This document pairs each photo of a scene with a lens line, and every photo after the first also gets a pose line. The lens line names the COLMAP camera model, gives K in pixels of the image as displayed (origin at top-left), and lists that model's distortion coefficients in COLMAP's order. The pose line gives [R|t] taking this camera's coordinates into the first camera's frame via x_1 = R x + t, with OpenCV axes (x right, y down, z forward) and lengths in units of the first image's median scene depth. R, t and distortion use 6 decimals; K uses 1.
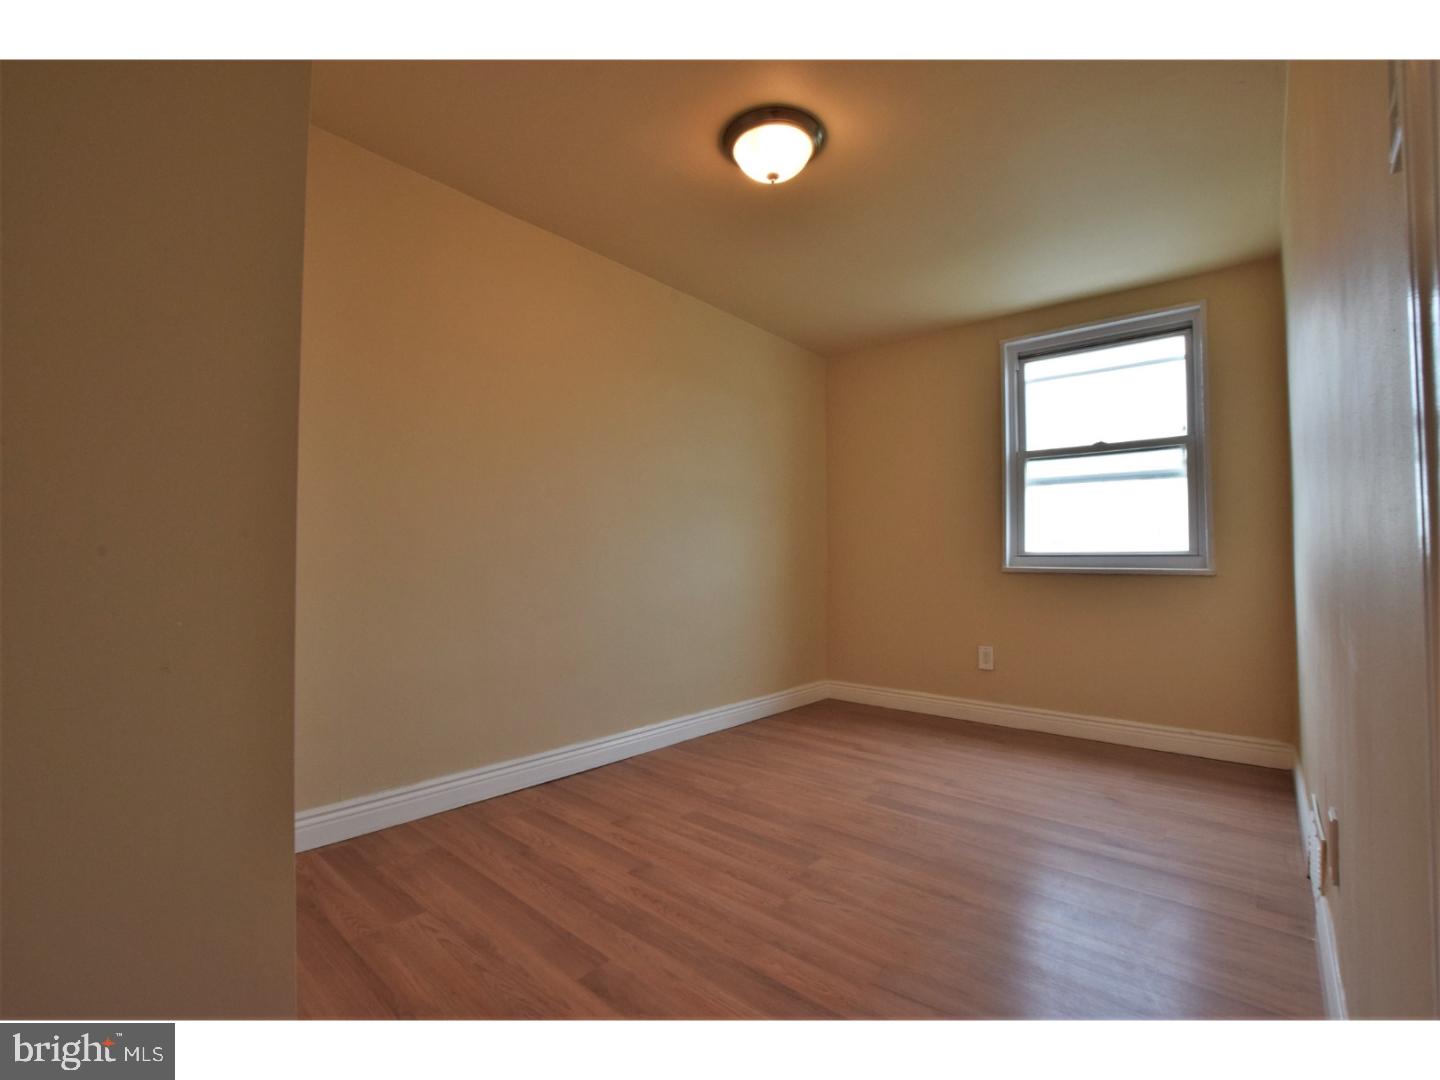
lens RADIAL K [[636.8, 0, 722.5], [0, 636.8, 538.3], [0, 0, 1]] dist [-0.035145, 0.005605]
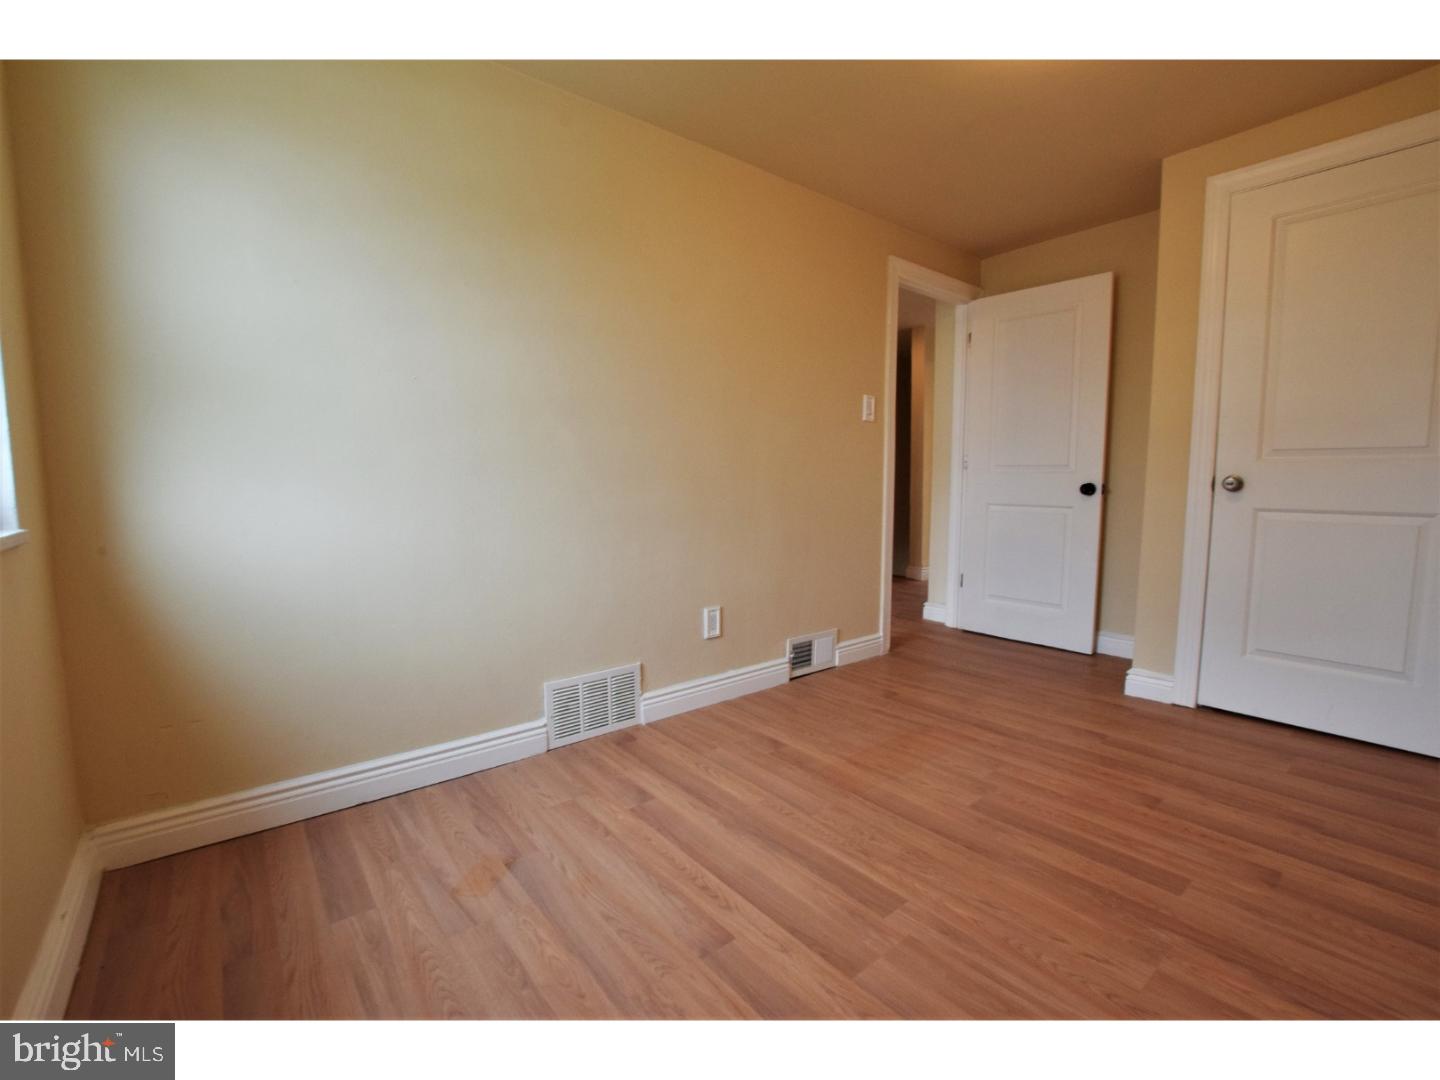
lens RADIAL K [[636.8, 0, 722.5], [0, 636.8, 538.3], [0, 0, 1]] dist [-0.035145, 0.005605]
pose [[-0.985545, -0.018368, 0.168414, 0.366613], [-0.008289, 0.998143, 0.060354, 0.045406], [-0.169209, 0.058086, -0.983867, 1.952791]]
